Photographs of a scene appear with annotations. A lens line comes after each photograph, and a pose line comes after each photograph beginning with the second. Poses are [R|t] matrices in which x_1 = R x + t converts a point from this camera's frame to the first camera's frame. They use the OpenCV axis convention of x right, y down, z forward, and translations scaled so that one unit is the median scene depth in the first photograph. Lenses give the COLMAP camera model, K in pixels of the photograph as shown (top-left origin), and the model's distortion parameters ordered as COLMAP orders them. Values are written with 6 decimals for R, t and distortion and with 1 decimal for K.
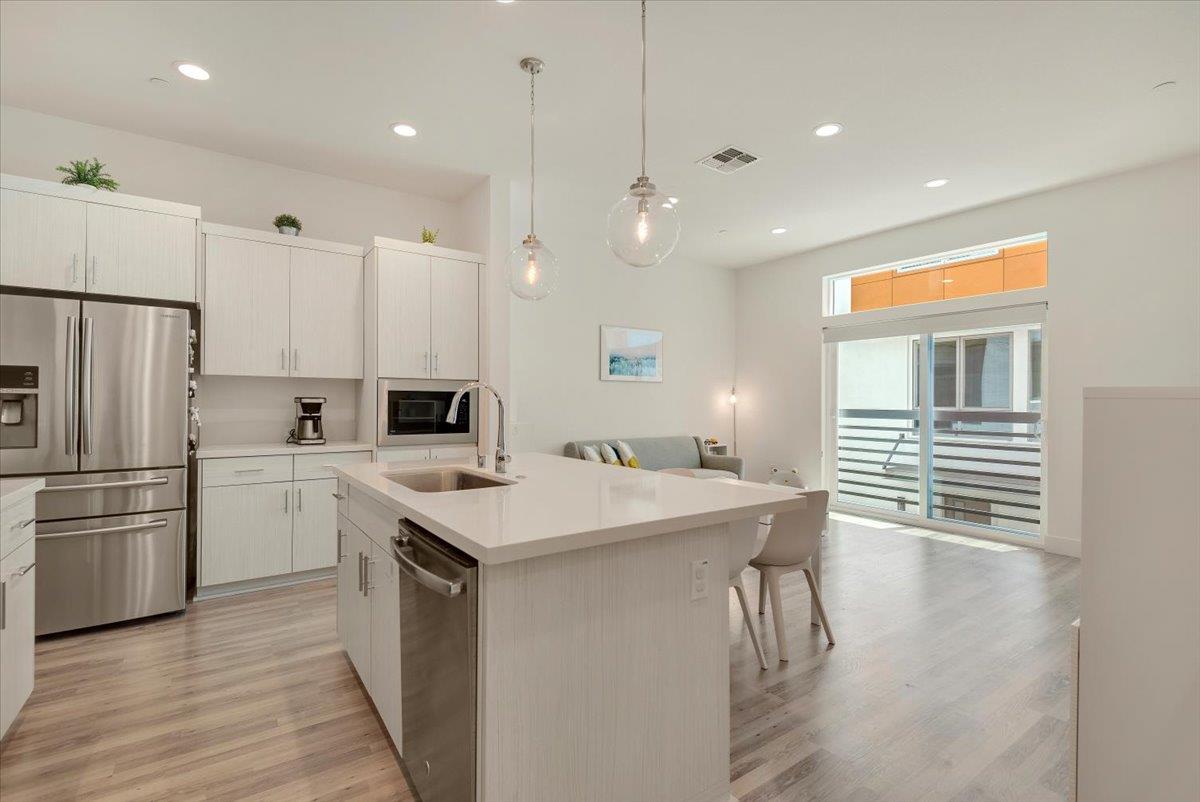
lens RADIAL K [[548.9, 0, 600.2], [0, 548.9, 397.3], [0, 0, 1]] dist [-0.000119, -0.000344]
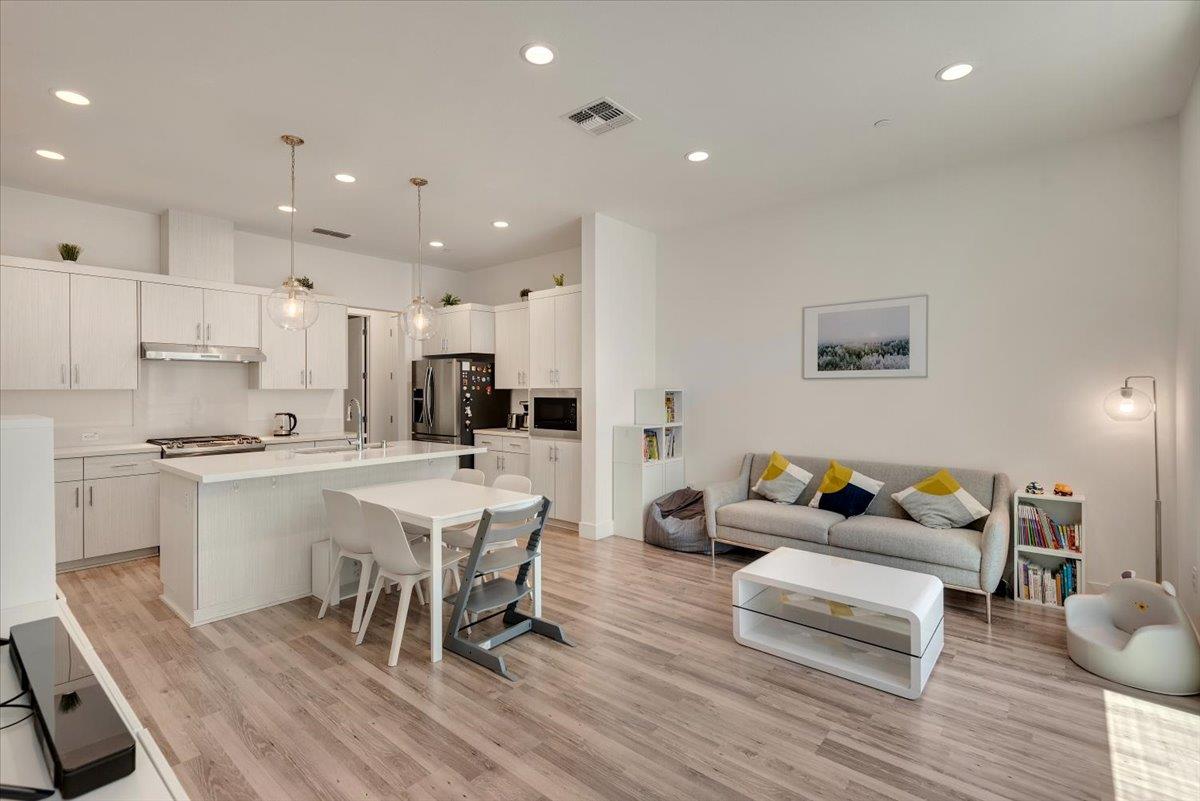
lens RADIAL K [[551.5, 0, 604.9], [0, 551.5, 390.0], [0, 0, 1]] dist [0.032914, -0.023140]
pose [[0.253189, -0.007130, -0.967391, 1.181022], [0.010641, 0.999933, -0.004585, -0.025628], [0.967358, -0.009133, 0.253248, 0.900226]]
